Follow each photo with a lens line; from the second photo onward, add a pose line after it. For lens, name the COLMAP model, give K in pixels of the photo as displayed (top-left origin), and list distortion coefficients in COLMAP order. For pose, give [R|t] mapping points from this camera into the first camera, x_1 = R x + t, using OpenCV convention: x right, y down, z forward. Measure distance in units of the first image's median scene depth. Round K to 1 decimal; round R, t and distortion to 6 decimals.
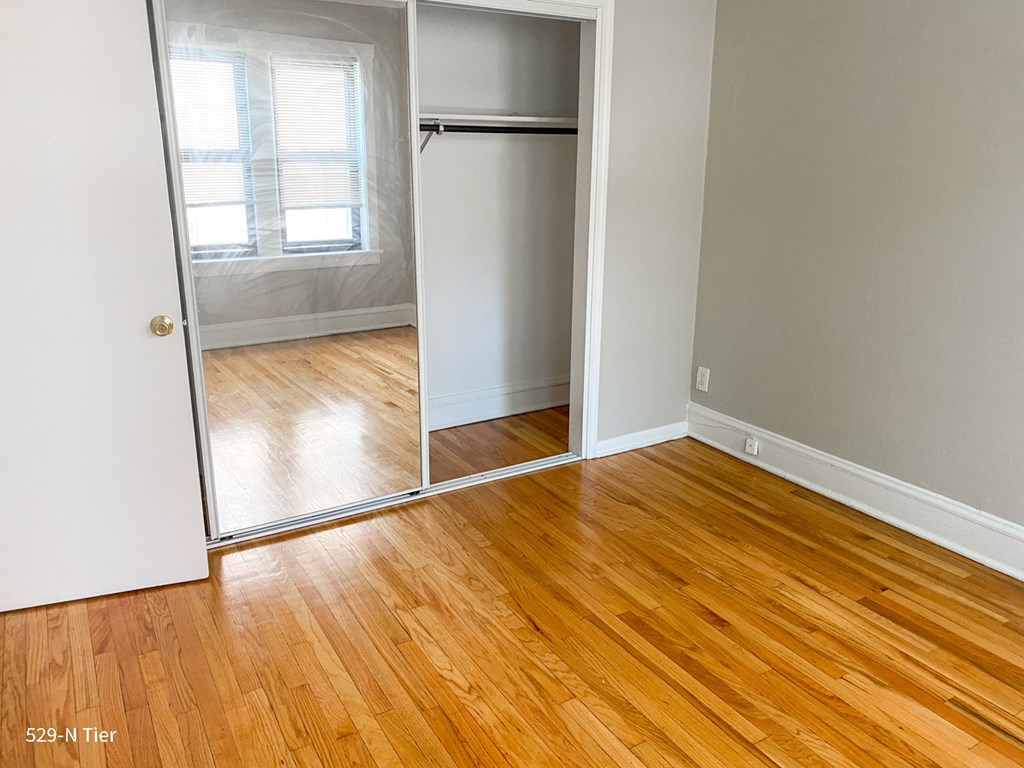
lens RADIAL K [[781.8, 0, 508.6], [0, 781.8, 383.9], [0, 0, 1]] dist [0.006622, 0.004285]
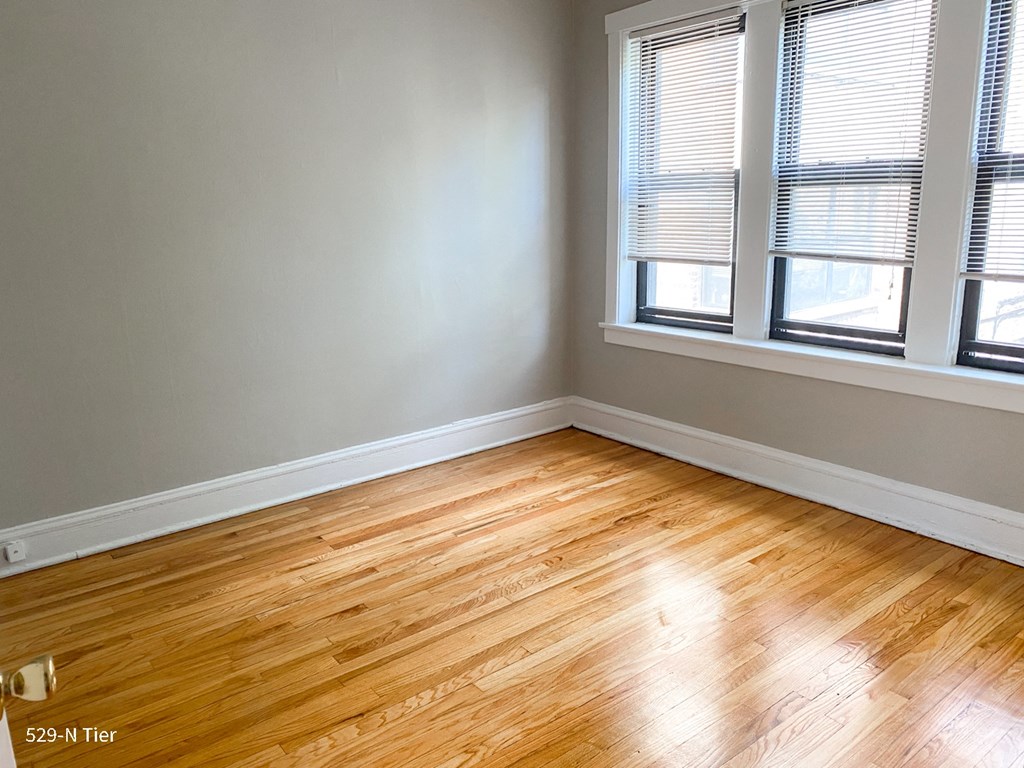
lens RADIAL K [[781.8, 0, 508.1], [0, 781.8, 383.1], [0, 0, 1]] dist [0.006622, 0.004285]
pose [[-0.134614, -0.234777, 0.962683, -0.713125], [0.298303, 0.916856, 0.265313, -0.206654], [-0.944931, 0.322886, -0.053387, 0.726420]]
